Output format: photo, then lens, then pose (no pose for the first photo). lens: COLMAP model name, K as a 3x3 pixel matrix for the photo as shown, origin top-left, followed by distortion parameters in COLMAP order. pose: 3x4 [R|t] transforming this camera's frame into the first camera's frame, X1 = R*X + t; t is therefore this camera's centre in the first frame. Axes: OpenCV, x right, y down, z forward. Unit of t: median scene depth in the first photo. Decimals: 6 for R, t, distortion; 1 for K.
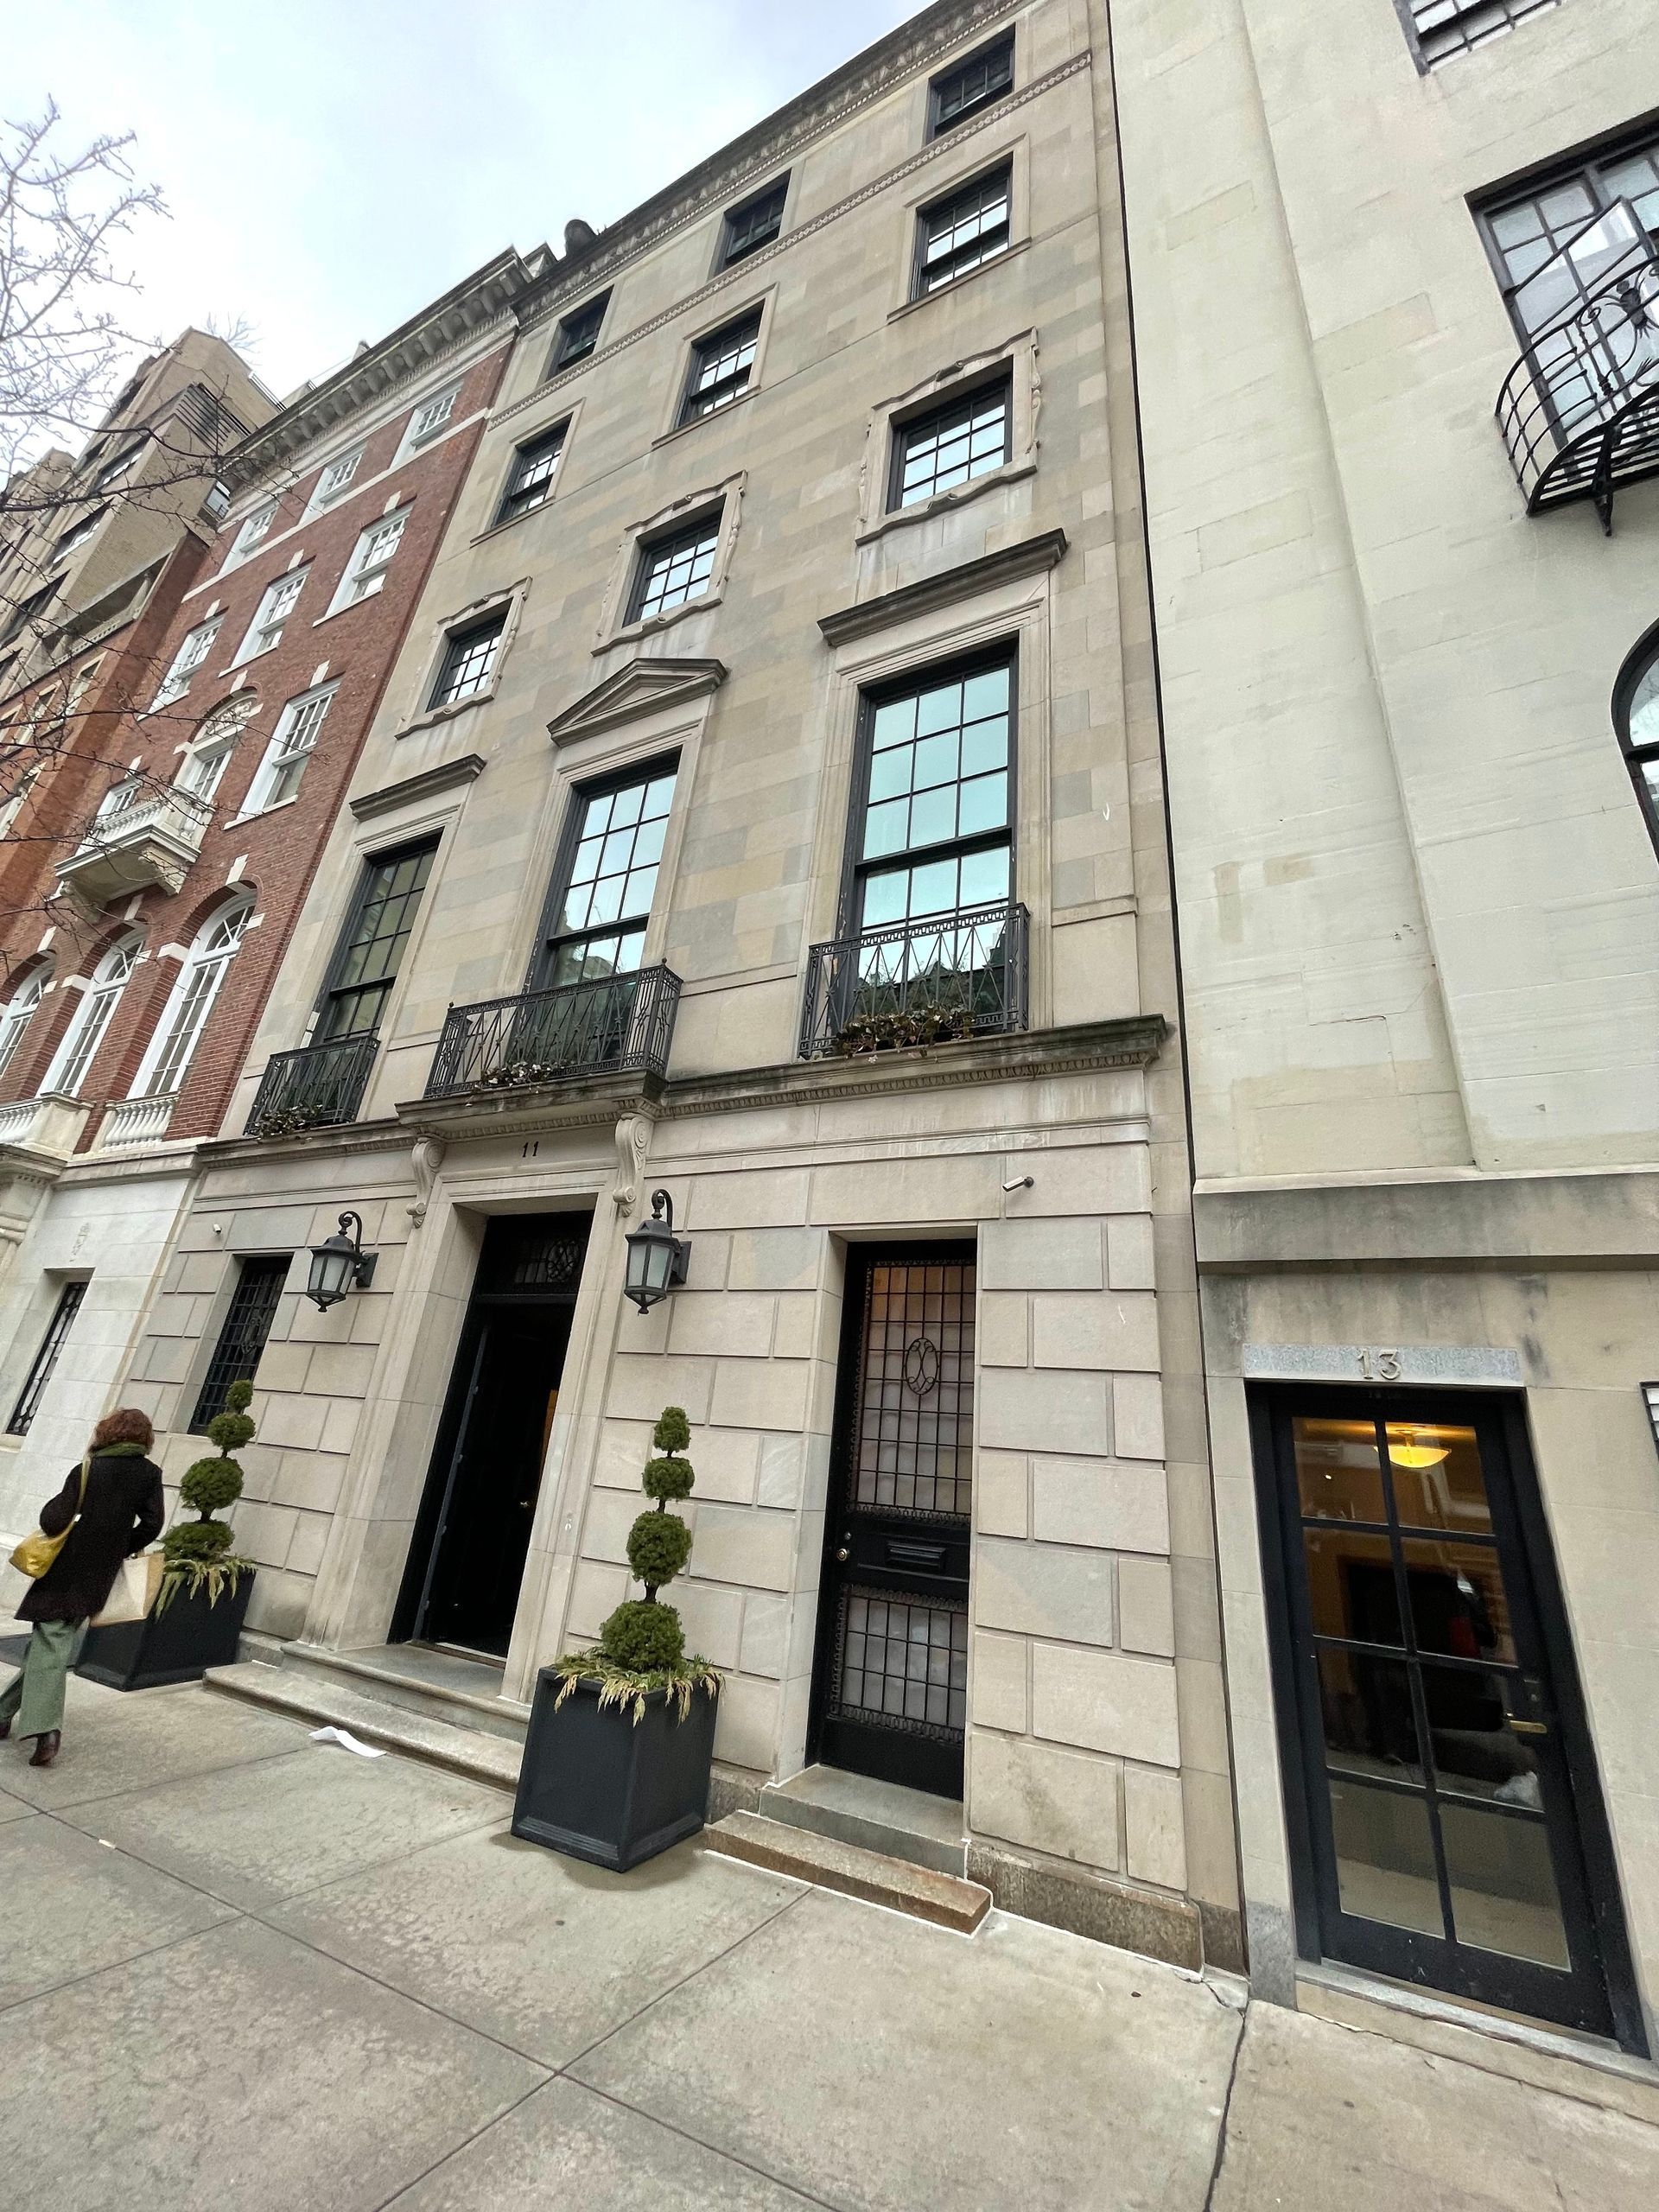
lens RADIAL K [[889.2, 0, 824.1], [0, 889.2, 1086.0], [0, 0, 1]] dist [0.001547, -0.000470]
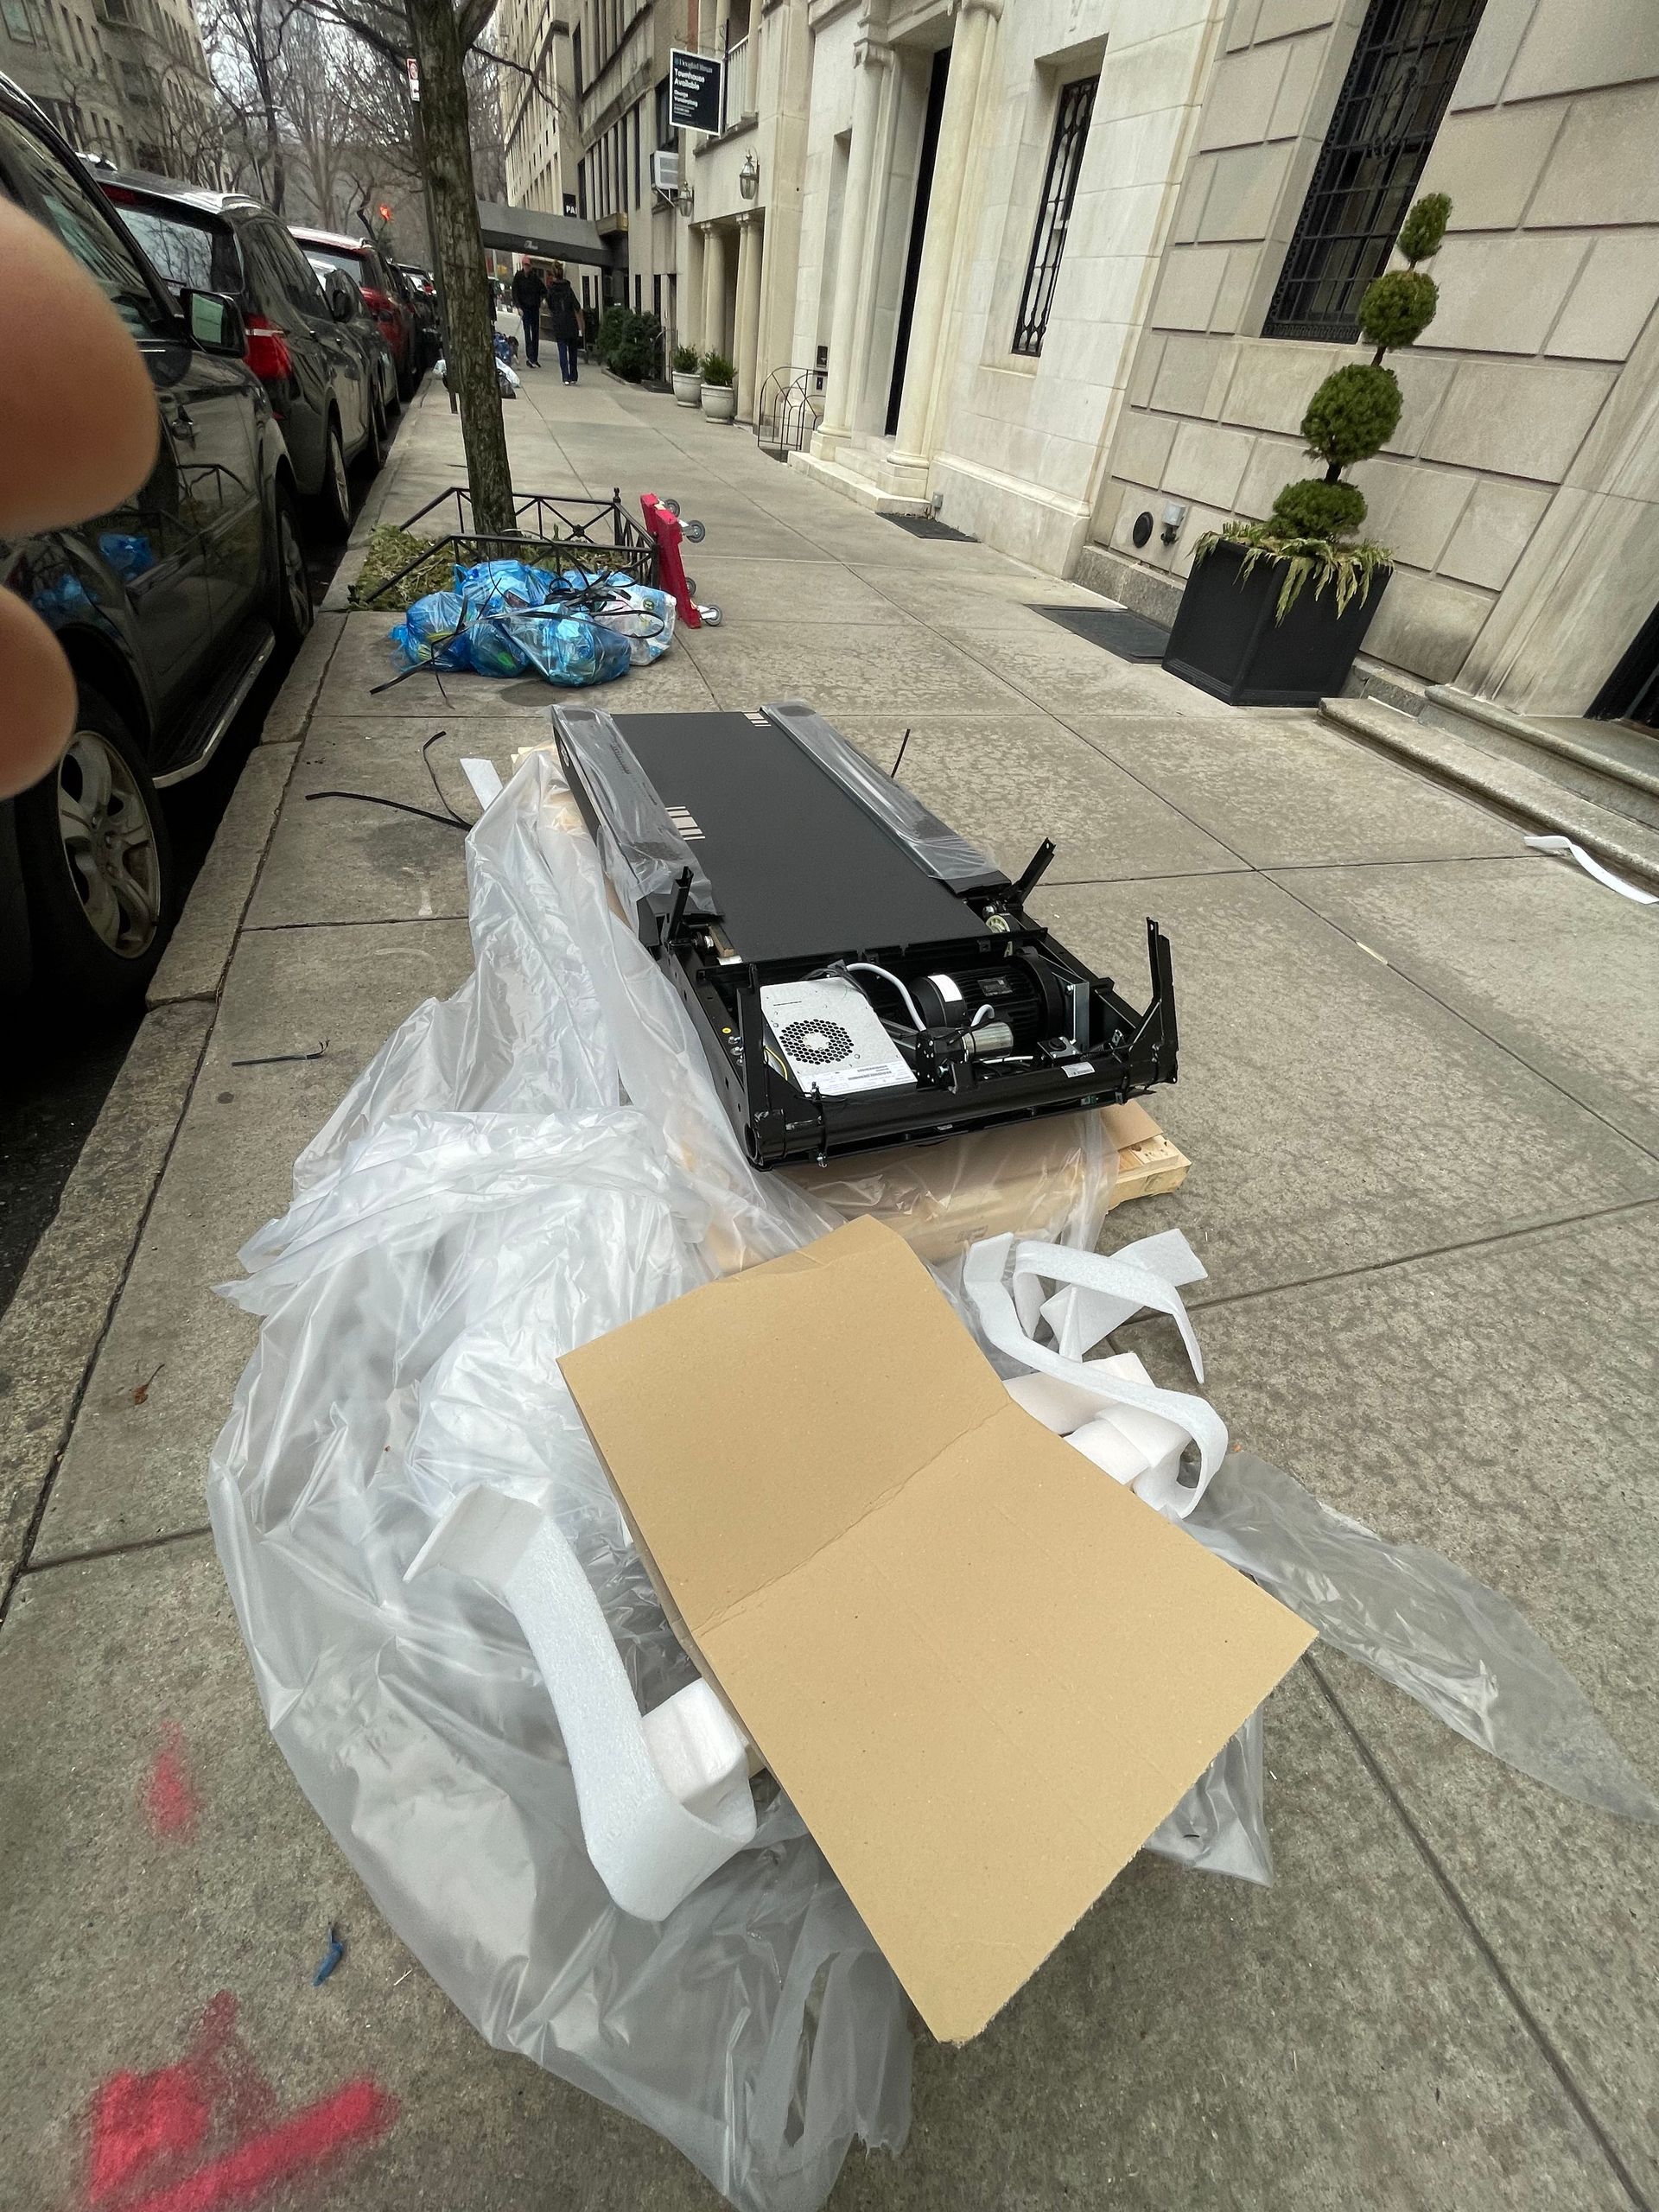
lens RADIAL K [[889.2, 0, 838.0], [0, 889.2, 1096.9], [0, 0, 1]] dist [0.001547, -0.000470]
pose [[0.703848, 0.460470, -0.540893, -0.408358], [0.220080, 0.582623, 0.782378, 0.167526], [0.675399, -0.669715, 0.308737, 0.257390]]
